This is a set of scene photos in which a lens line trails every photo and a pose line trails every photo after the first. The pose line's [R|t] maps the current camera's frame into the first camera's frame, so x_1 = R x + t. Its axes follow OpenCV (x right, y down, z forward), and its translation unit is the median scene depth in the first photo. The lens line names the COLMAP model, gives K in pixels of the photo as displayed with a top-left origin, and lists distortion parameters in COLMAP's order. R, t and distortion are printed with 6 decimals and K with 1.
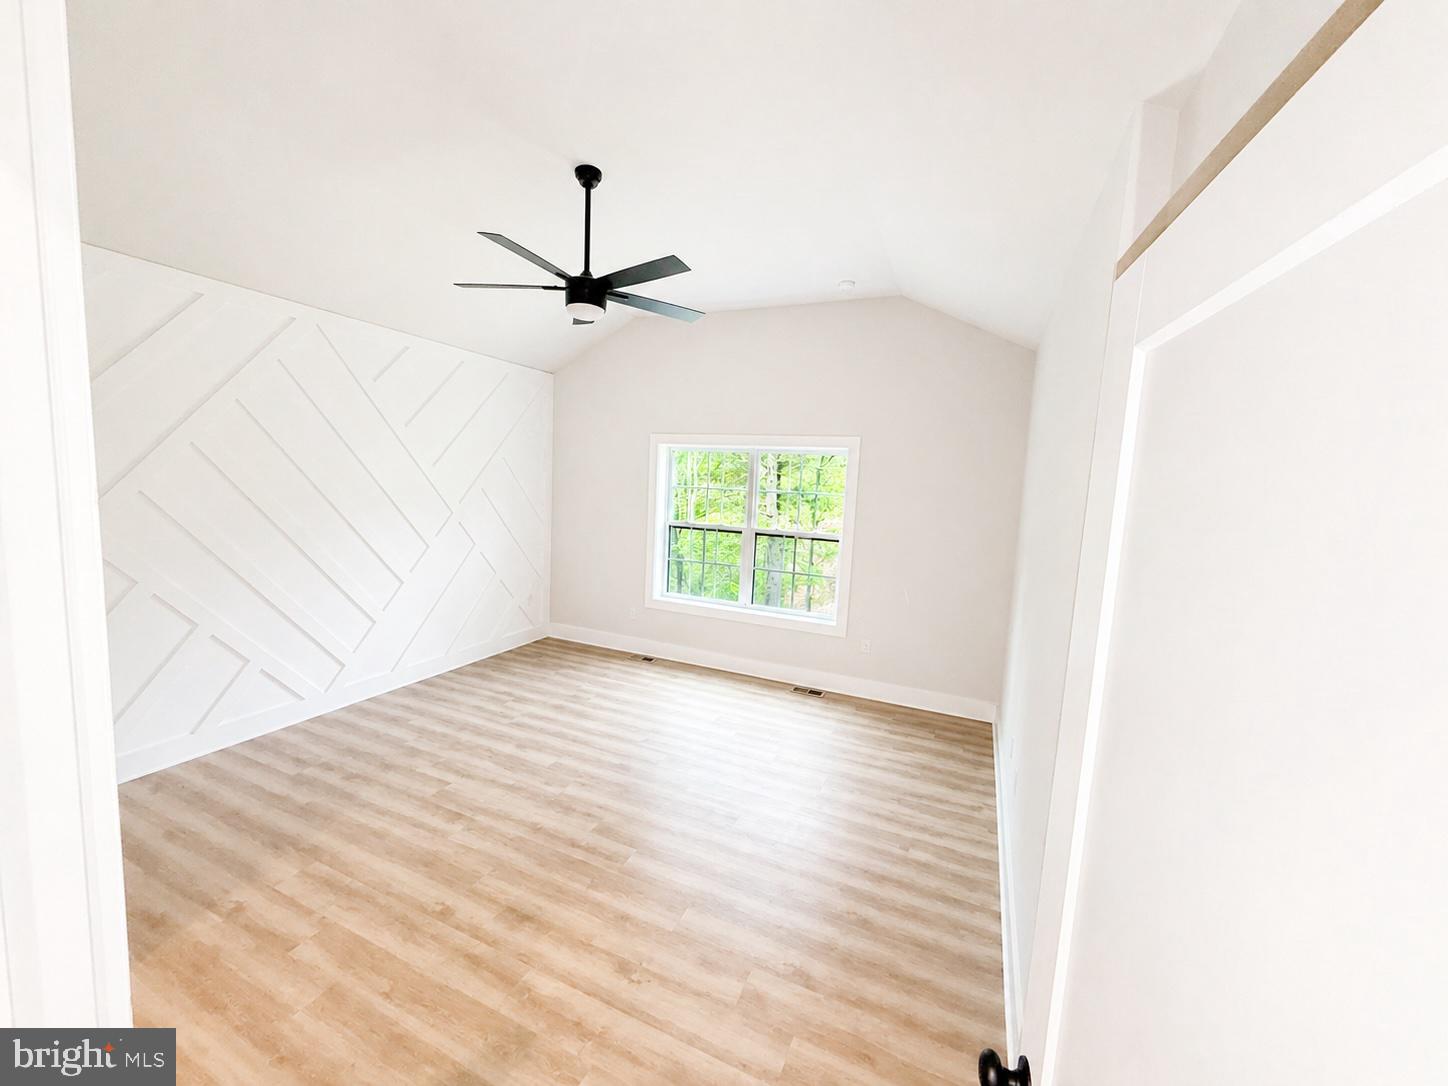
lens RADIAL K [[574.7, 0, 728.5], [0, 574.7, 540.9], [0, 0, 1]] dist [-0.001775, -0.000383]
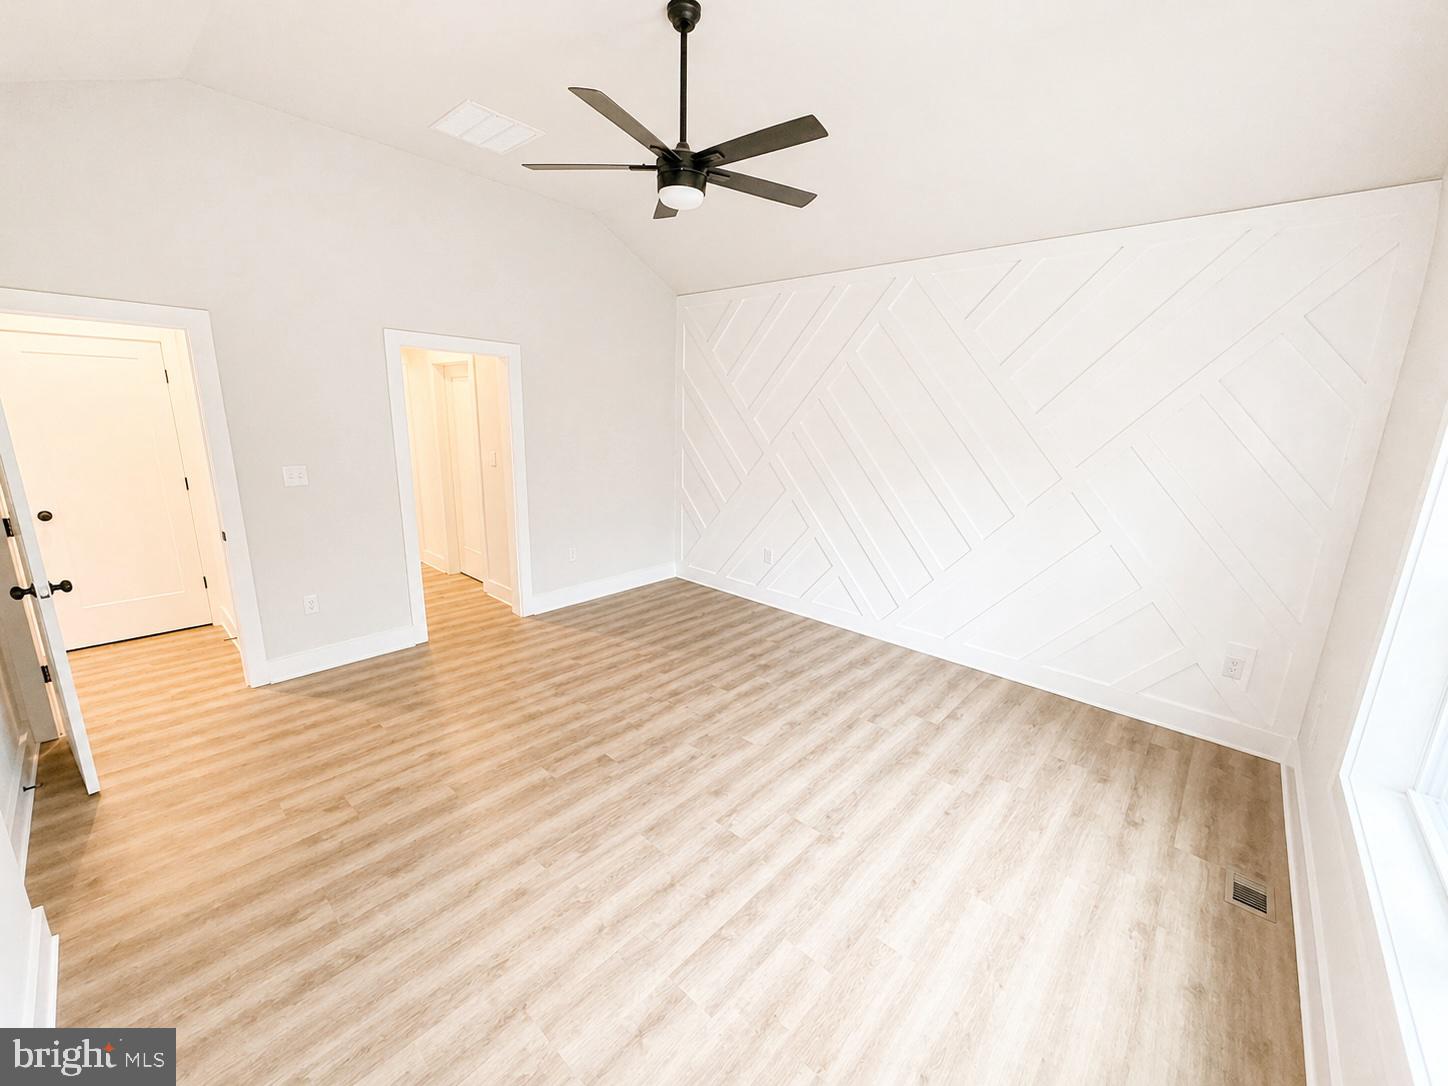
lens RADIAL K [[574.7, 0, 726.1], [0, 574.7, 547.1], [0, 0, 1]] dist [-0.001775, -0.000383]
pose [[-0.324340, 0.169954, -0.930548, 0.510828], [-0.146747, 0.962778, 0.226989, -0.105801], [0.934489, 0.210177, -0.287327, 1.227371]]
